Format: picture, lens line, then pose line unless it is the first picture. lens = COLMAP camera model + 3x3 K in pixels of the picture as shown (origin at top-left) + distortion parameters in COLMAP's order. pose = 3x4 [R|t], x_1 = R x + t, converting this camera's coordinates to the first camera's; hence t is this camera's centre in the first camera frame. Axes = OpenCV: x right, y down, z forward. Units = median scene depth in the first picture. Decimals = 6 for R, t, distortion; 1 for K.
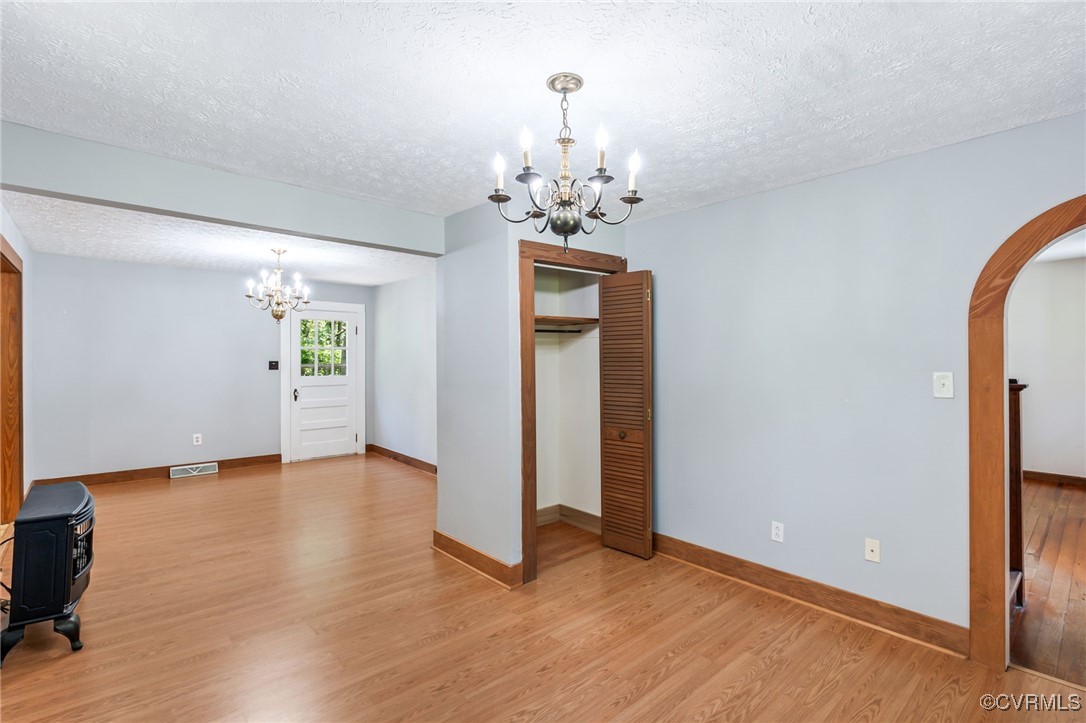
lens RADIAL K [[500.3, 0, 540.5], [0, 500.3, 365.6], [0, 0, 1]] dist [-0.003550, 0.000507]
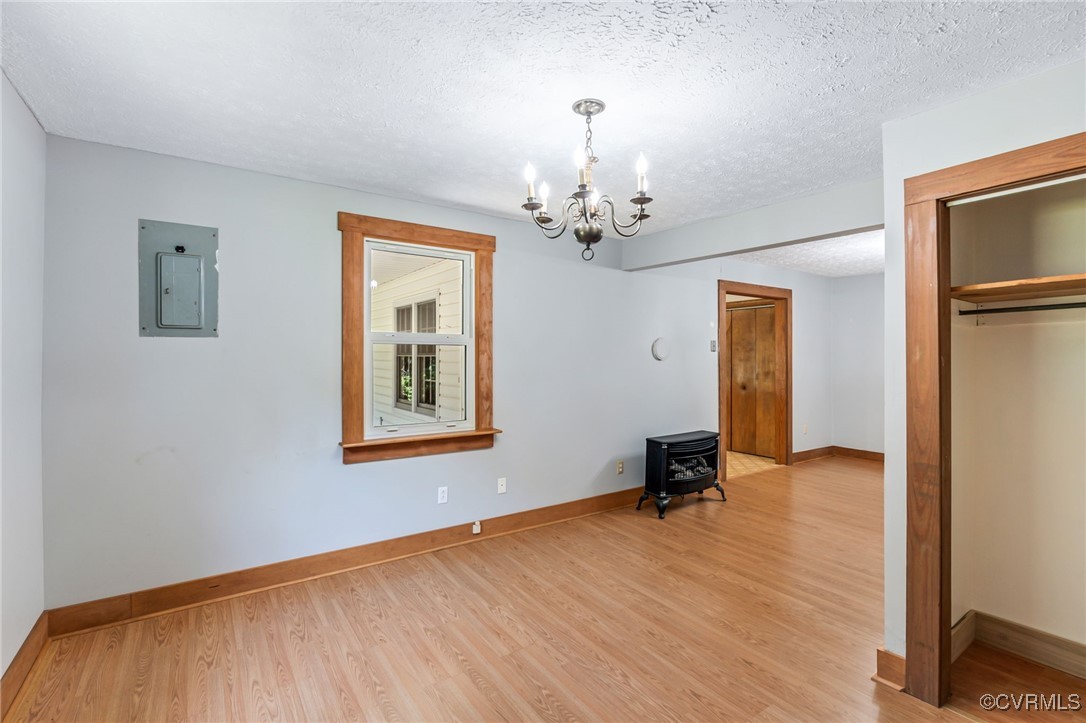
lens RADIAL K [[501.4, 0, 543.7], [0, 501.4, 357.0], [0, 0, 1]] dist [-0.000926, 0.000620]
pose [[-0.120867, -0.002702, -0.992665, 0.803287], [-0.011248, 0.999936, -0.001352, -0.000513], [0.992605, 0.011003, -0.120890, 0.706589]]
